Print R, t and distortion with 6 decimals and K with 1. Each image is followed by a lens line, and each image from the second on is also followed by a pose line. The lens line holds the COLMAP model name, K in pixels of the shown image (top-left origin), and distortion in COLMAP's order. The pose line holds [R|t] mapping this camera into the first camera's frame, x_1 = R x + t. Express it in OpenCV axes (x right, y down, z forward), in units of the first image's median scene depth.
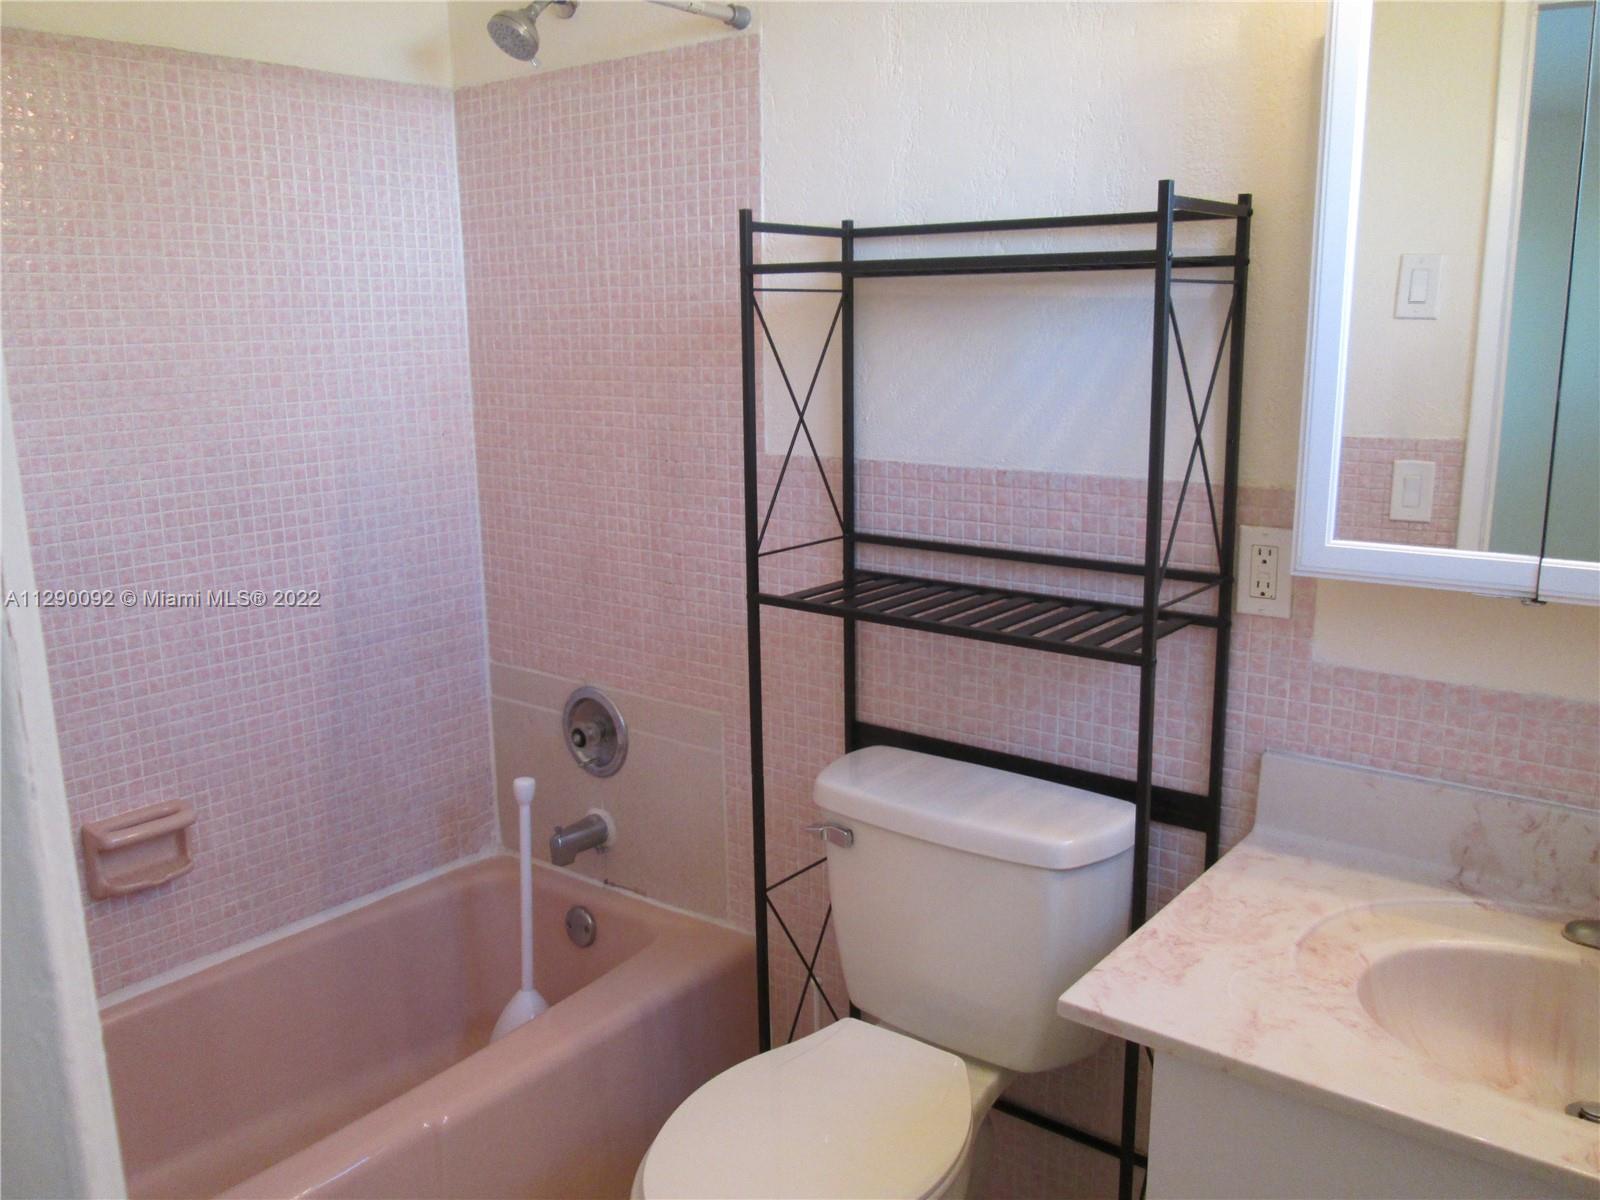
lens RADIAL K [[1327.3, 0, 799.7], [0, 1327.3, 599.4], [0, 0, 1]] dist [-0.043322, 0.011548]
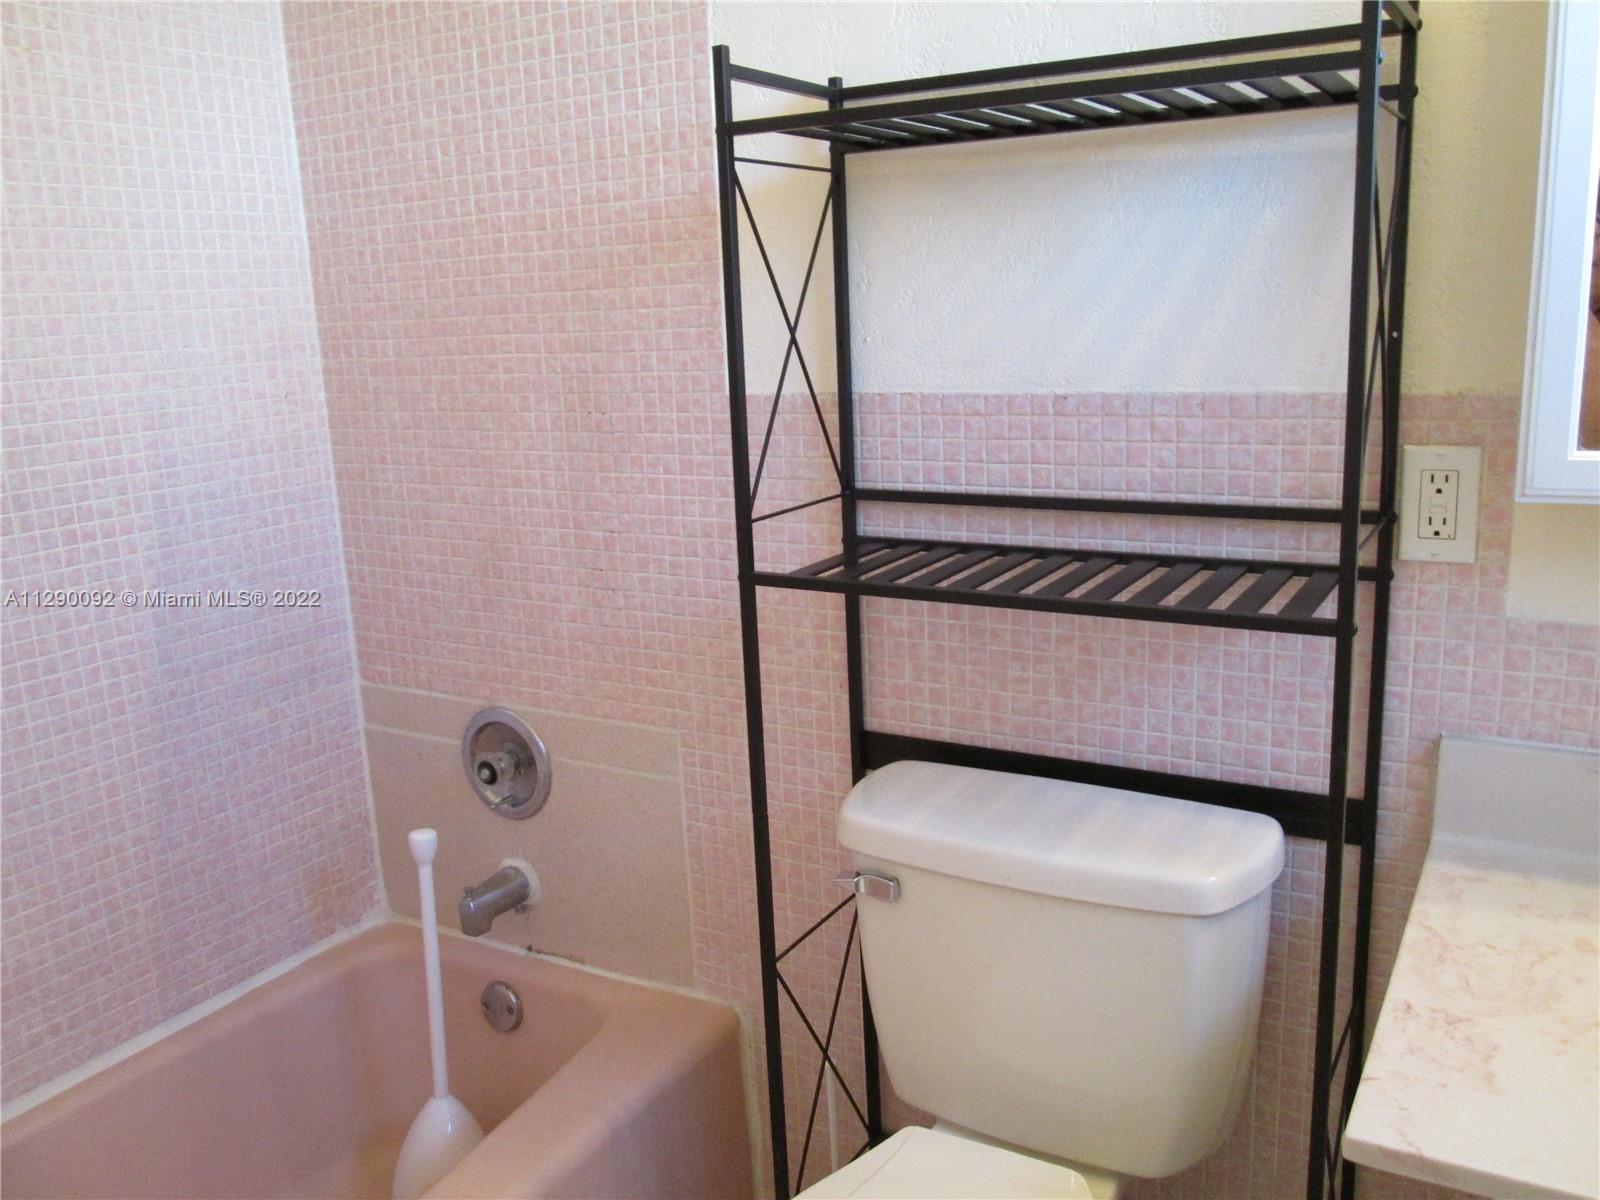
lens RADIAL K [[1327.3, 0, 803.1], [0, 1327.3, 601.3], [0, 0, 1]] dist [-0.043322, 0.011548]
pose [[0.989858, -0.057833, 0.129756, -0.085120], [0.056694, 0.998314, 0.012463, 0.003606], [-0.130258, -0.004981, 0.991468, 0.214600]]
